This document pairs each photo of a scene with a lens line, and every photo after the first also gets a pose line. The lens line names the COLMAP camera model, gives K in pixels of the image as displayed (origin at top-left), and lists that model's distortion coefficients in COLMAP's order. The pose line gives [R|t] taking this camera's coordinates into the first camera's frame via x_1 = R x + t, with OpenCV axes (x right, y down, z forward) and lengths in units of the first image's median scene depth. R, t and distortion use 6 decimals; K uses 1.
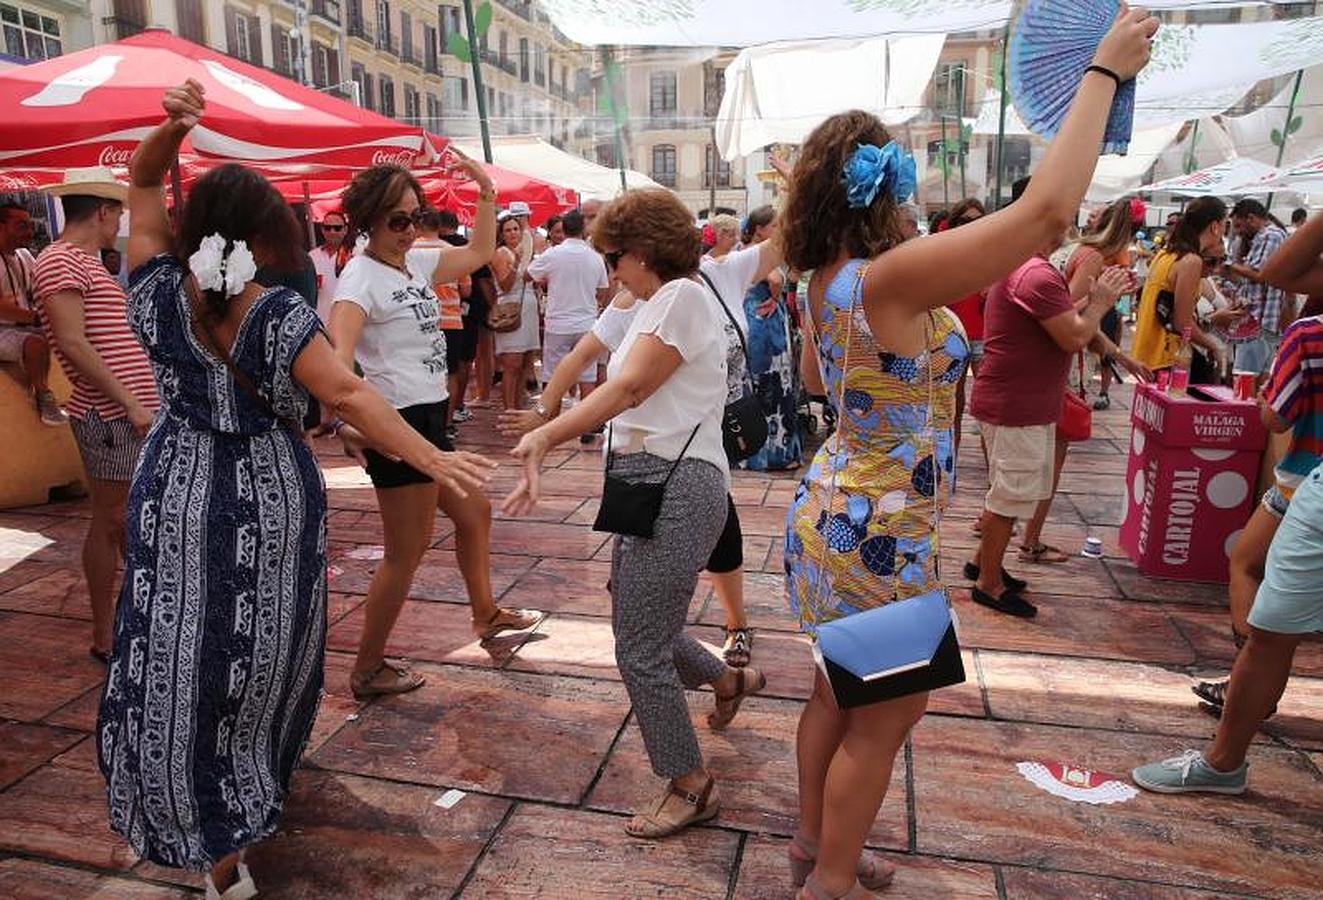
lens RADIAL K [[863.6, 0, 661.5], [0, 863.6, 450.0], [0, 0, 1]] dist [-0.002355, 0.000975]
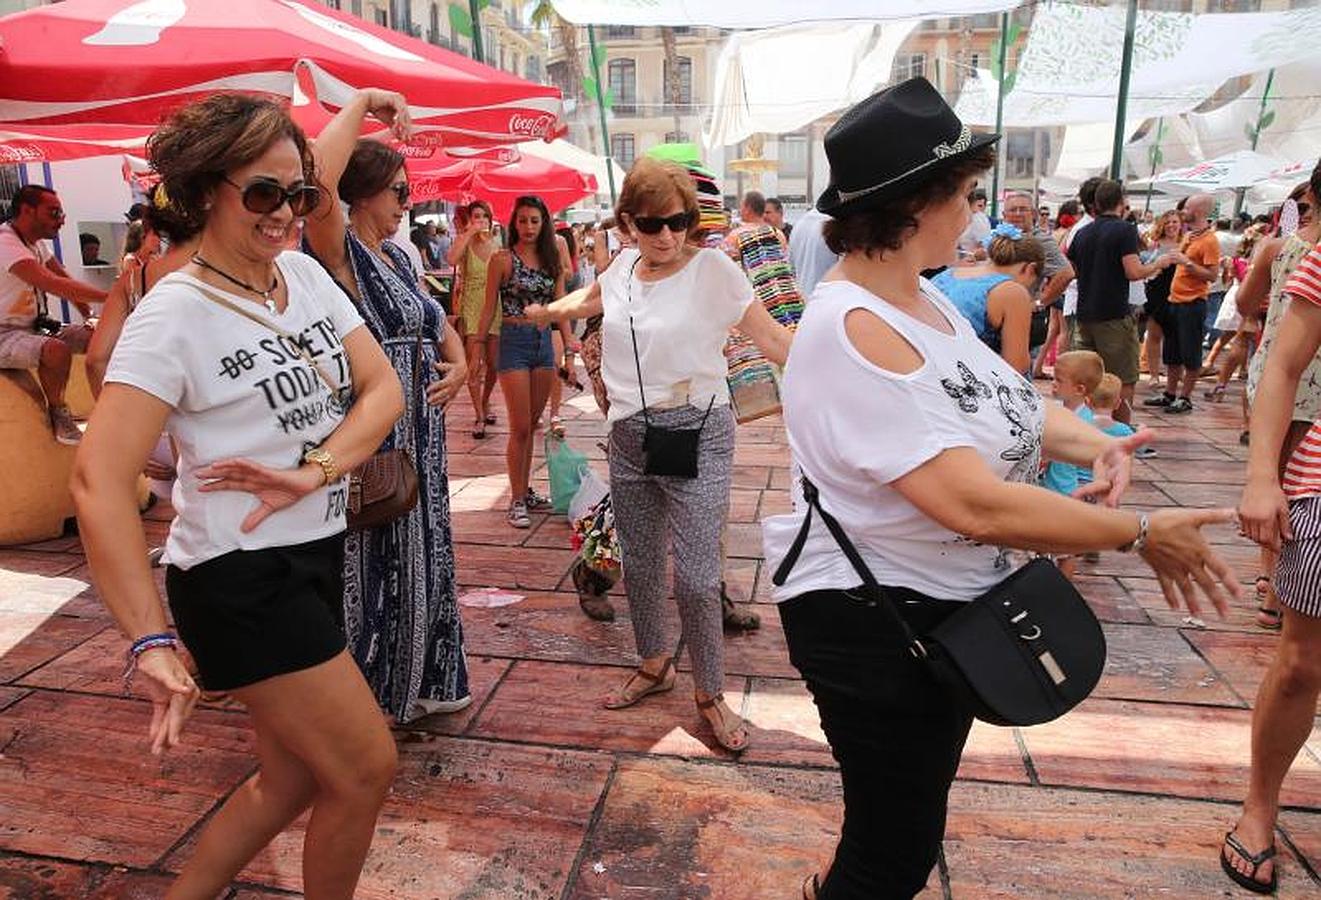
lens RADIAL K [[862.3, 0, 660.5], [0, 862.3, 450.0], [0, 0, 1]] dist [-0.002355, 0.000975]
pose [[0.998189, -0.009737, 0.059362, -0.178152], [0.009143, 0.999905, 0.010277, -0.026505], [-0.059457, -0.009716, 0.998184, 0.128320]]
